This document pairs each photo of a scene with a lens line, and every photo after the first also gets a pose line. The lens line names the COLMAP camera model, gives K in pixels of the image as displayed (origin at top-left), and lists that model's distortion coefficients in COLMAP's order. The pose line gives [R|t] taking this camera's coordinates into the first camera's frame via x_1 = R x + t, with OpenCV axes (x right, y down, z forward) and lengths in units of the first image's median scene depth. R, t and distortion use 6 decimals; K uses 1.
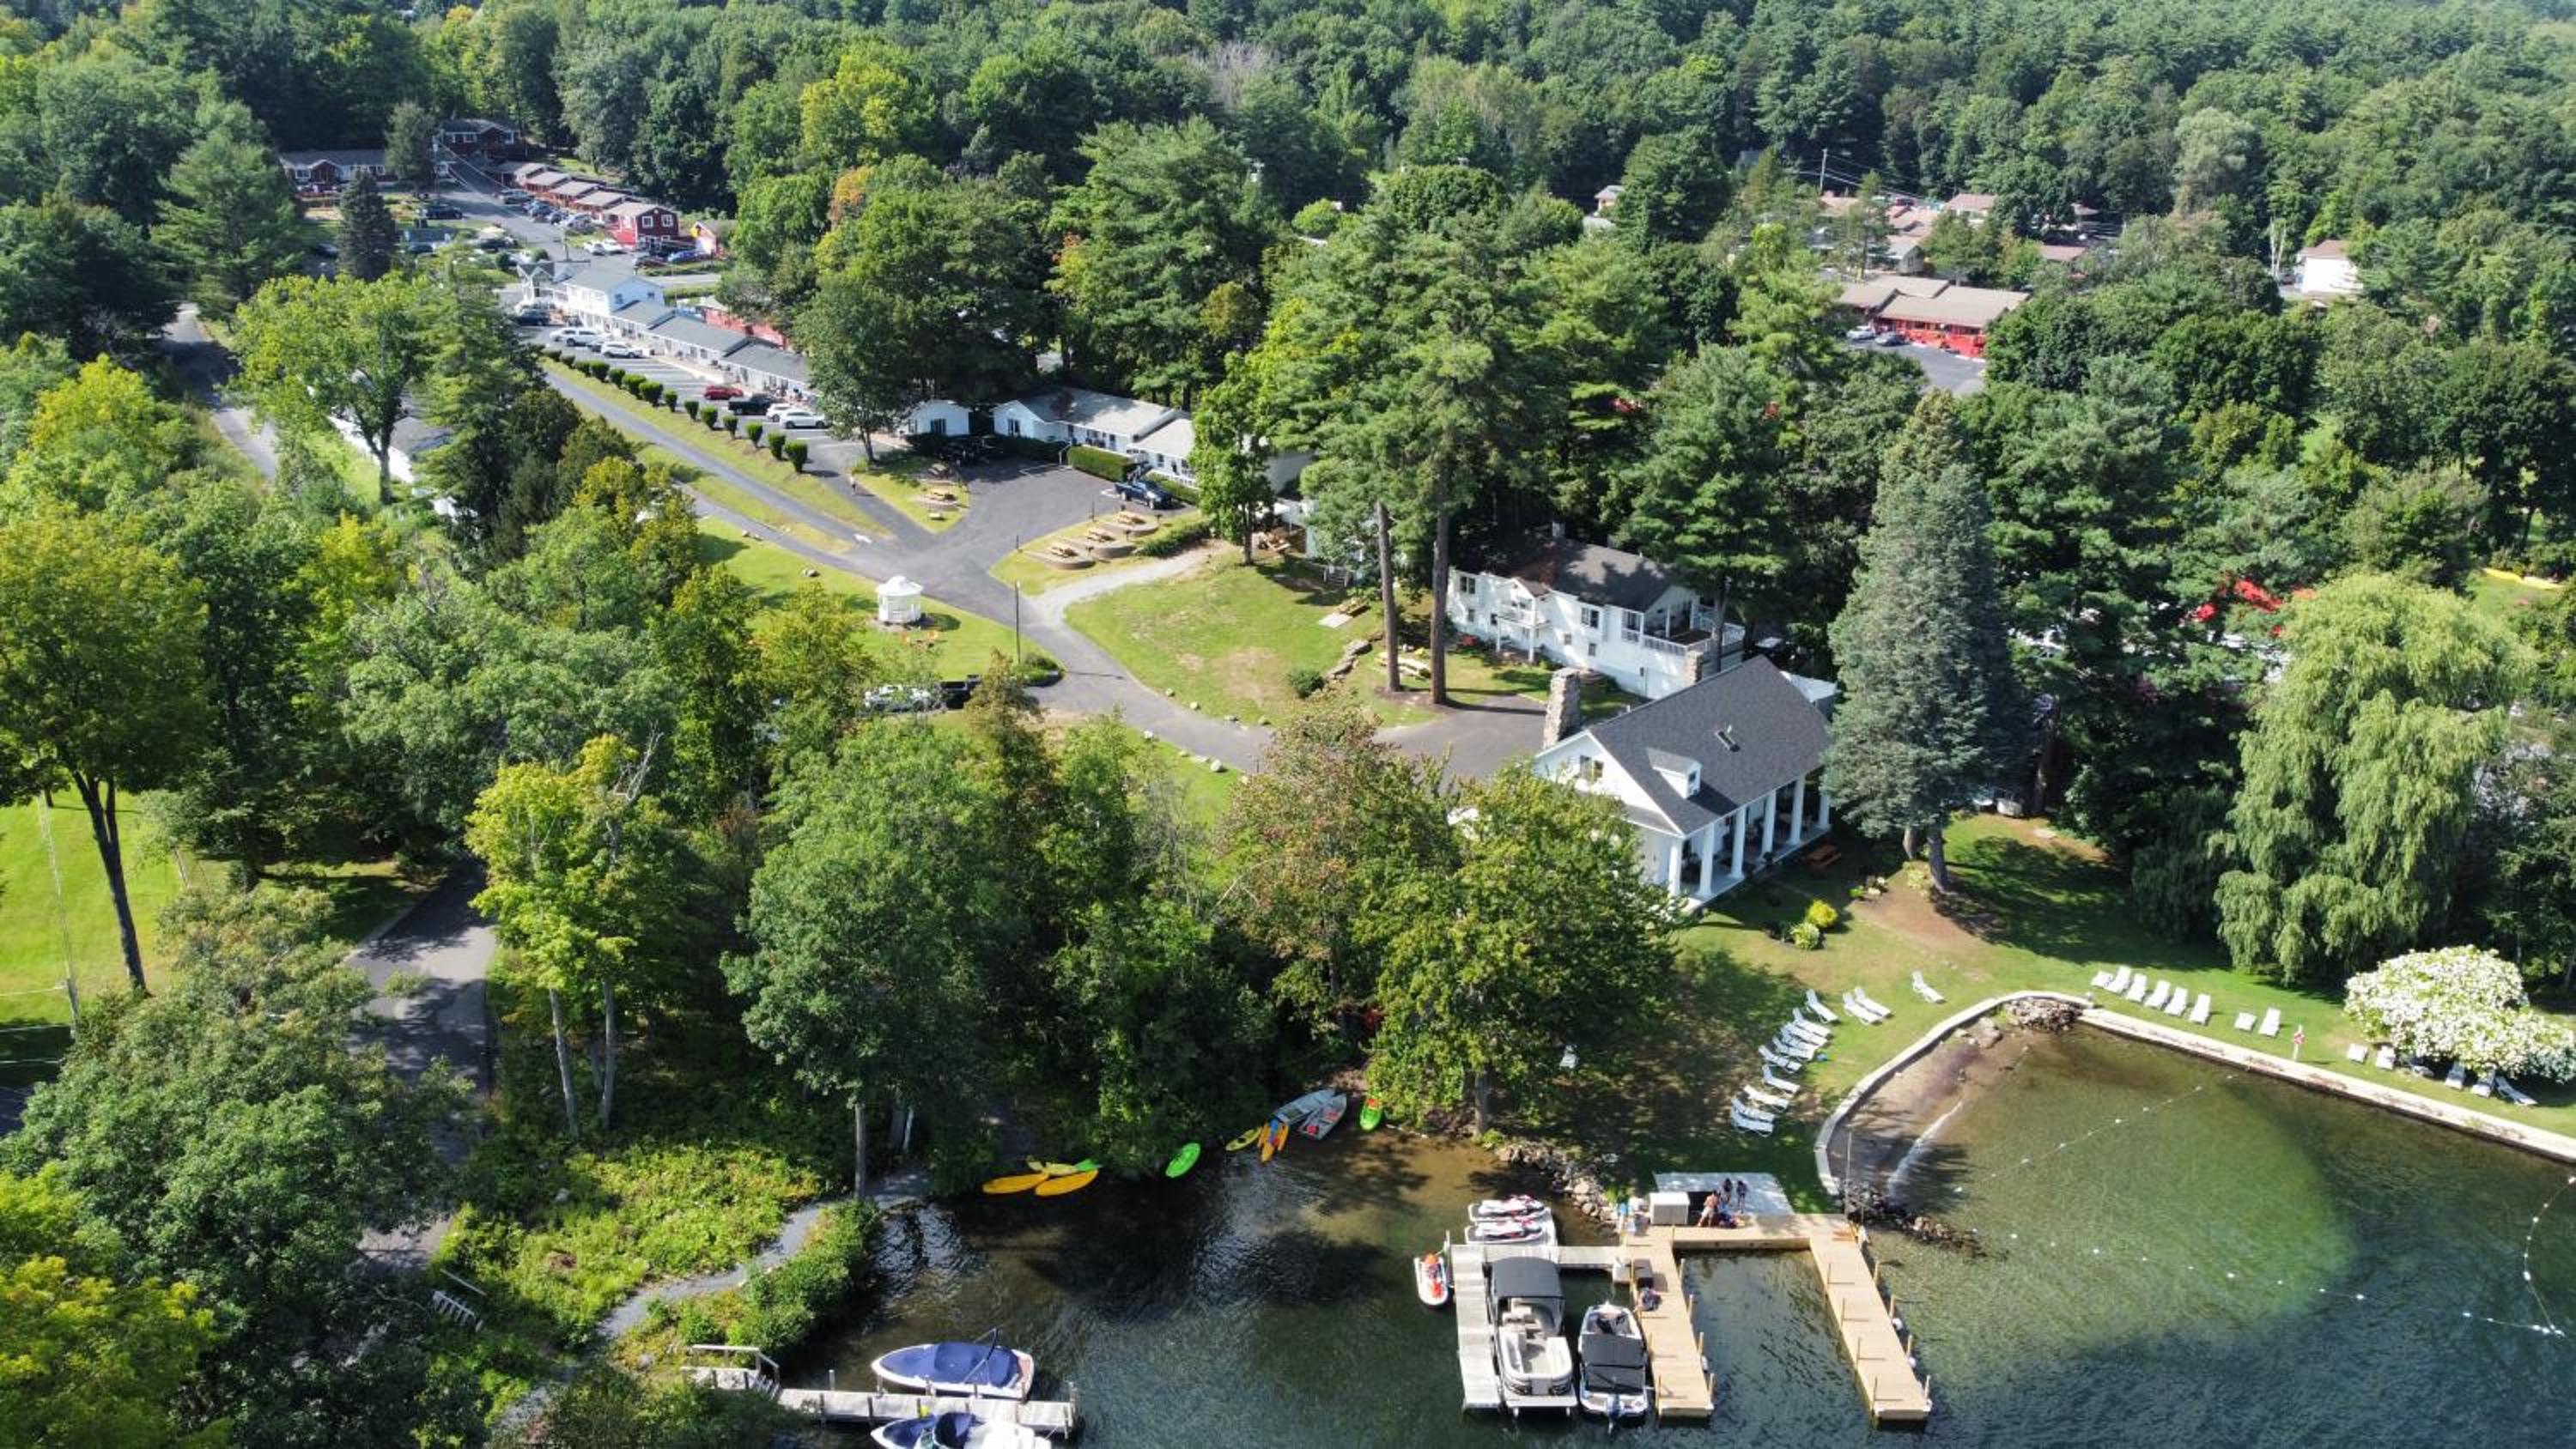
lens RADIAL K [[1960.9, 0, 1288.0], [0, 1960.9, 724.5], [0, 0, 1]] dist [0.000765, -0.008133]
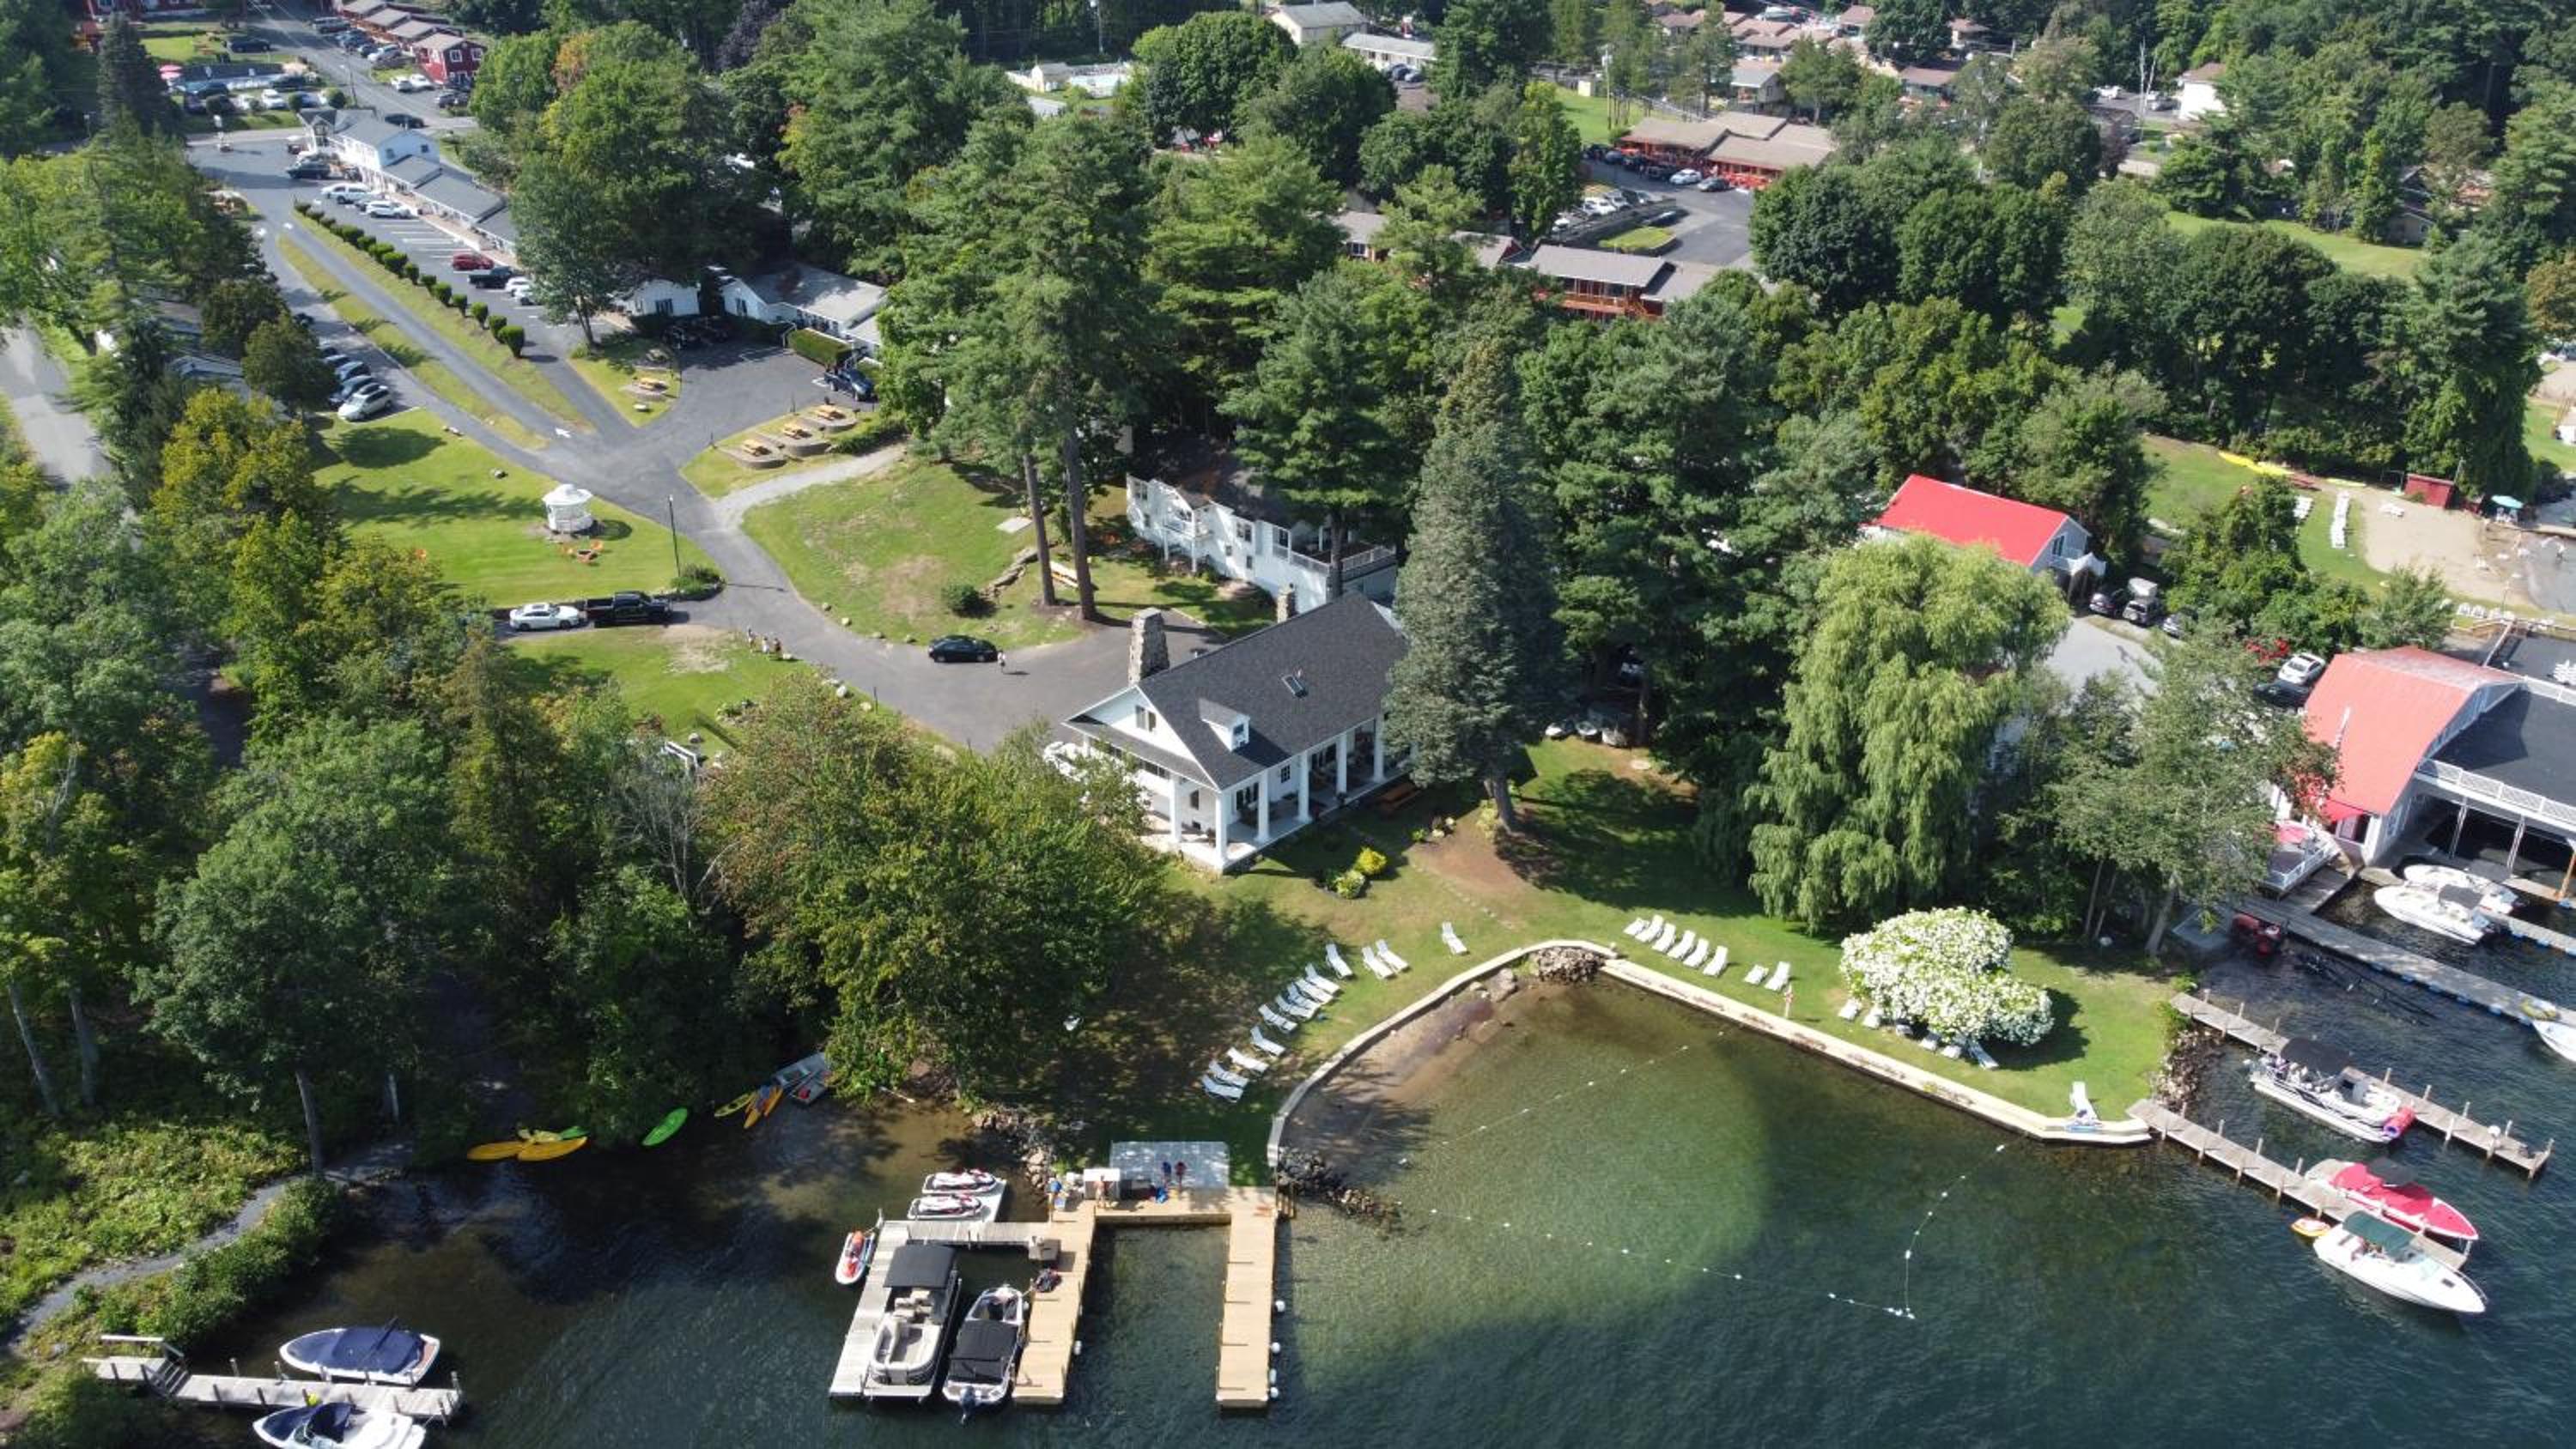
lens RADIAL K [[1961.8, 0, 1288.0], [0, 1961.8, 724.5], [0, 0, 1]] dist [-0.000937, -0.011085]
pose [[0.999997, -0.000418, -0.002299, 0.225742], [0.000667, 0.993982, 0.109542, -0.083617], [0.002240, -0.109544, 0.993979, -0.005535]]
